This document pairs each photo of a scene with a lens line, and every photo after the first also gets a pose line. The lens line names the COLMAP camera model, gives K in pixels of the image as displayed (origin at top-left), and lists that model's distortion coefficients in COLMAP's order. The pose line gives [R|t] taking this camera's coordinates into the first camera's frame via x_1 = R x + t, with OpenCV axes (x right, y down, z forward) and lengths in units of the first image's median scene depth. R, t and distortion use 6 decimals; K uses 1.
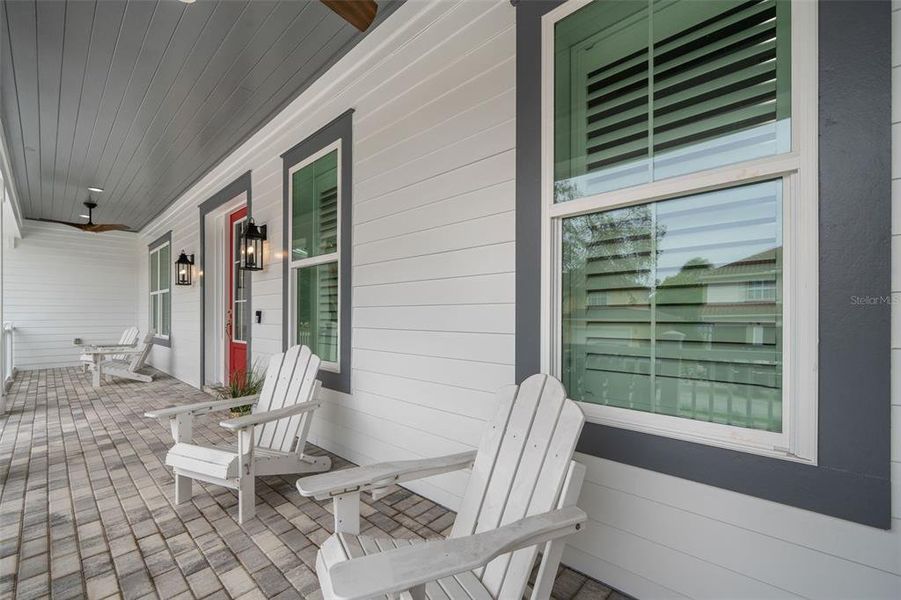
lens RADIAL K [[381.3, 0, 458.1], [0, 381.3, 319.4], [0, 0, 1]] dist [-0.003279, -0.000586]
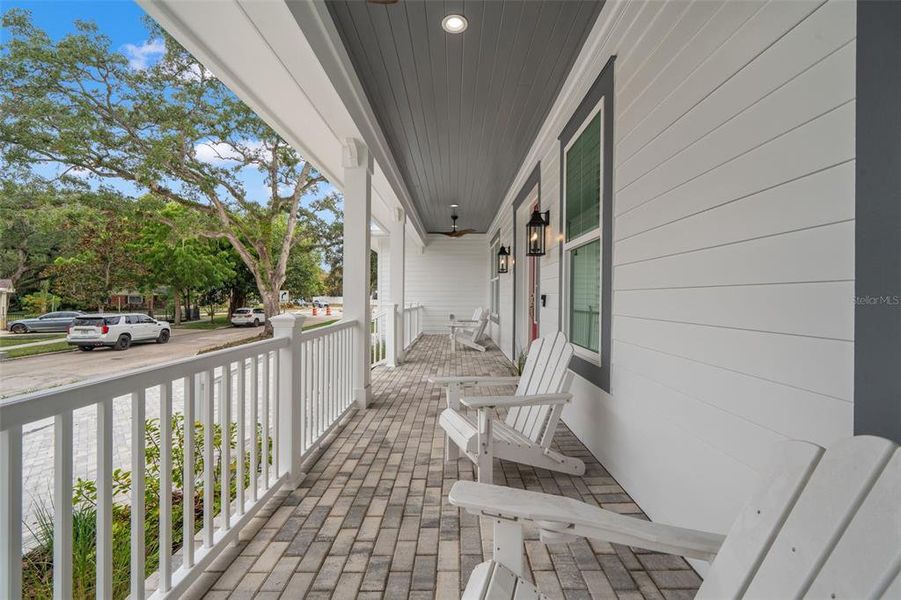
lens RADIAL K [[381.3, 0, 446.6], [0, 381.3, 296.1], [0, 0, 1]] dist [-0.003279, -0.000586]
pose [[0.651153, 0.000350, -0.758946, 0.116897], [-0.012528, 0.999869, -0.010287, -0.006409], [0.758843, 0.016206, 0.651072, 0.169419]]
